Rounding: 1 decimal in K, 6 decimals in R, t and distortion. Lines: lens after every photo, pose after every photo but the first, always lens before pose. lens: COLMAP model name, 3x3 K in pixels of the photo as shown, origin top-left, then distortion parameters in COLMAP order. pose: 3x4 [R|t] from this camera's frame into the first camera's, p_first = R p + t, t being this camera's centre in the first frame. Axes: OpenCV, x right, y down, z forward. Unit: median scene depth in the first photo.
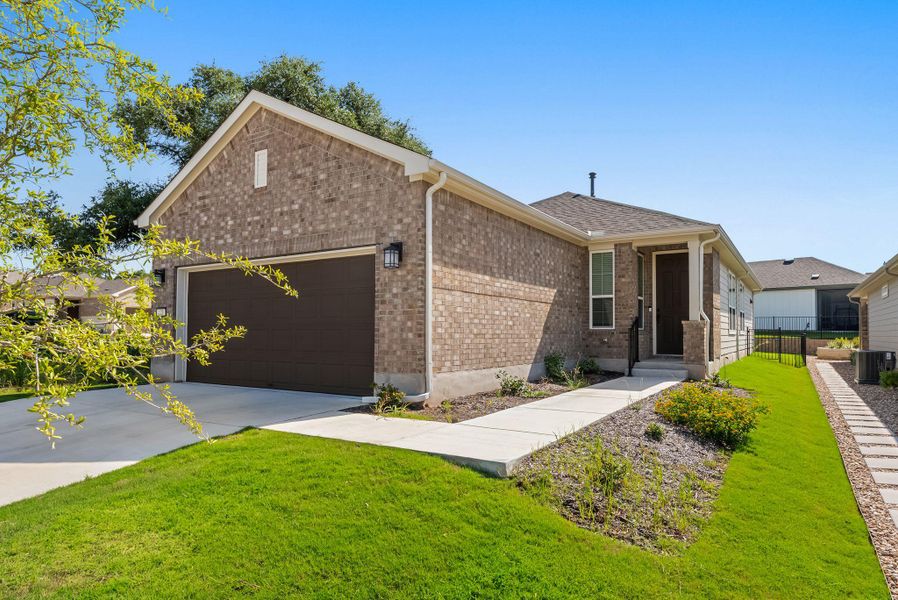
lens RADIAL K [[559.3, 0, 439.4], [0, 559.3, 328.3], [0, 0, 1]] dist [0.002811, 0.001262]
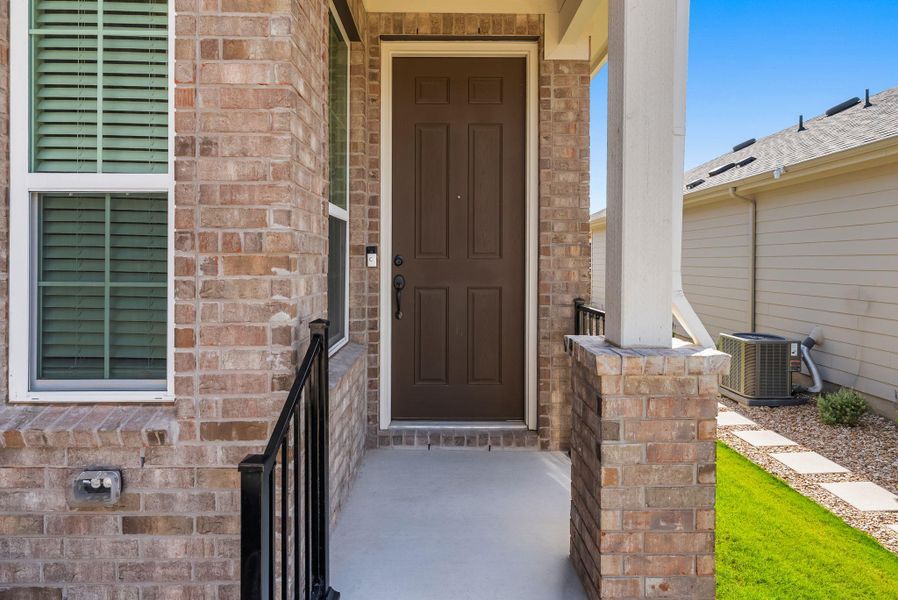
lens RADIAL K [[559.3, 0, 461.0], [0, 559.3, 268.3], [0, 0, 1]] dist [0.002811, 0.001262]
pose [[0.836738, -0.000045, 0.547603, 0.337637], [-0.006630, 0.999926, 0.010212, -0.041915], [-0.547563, -0.012175, 0.836676, 0.953916]]
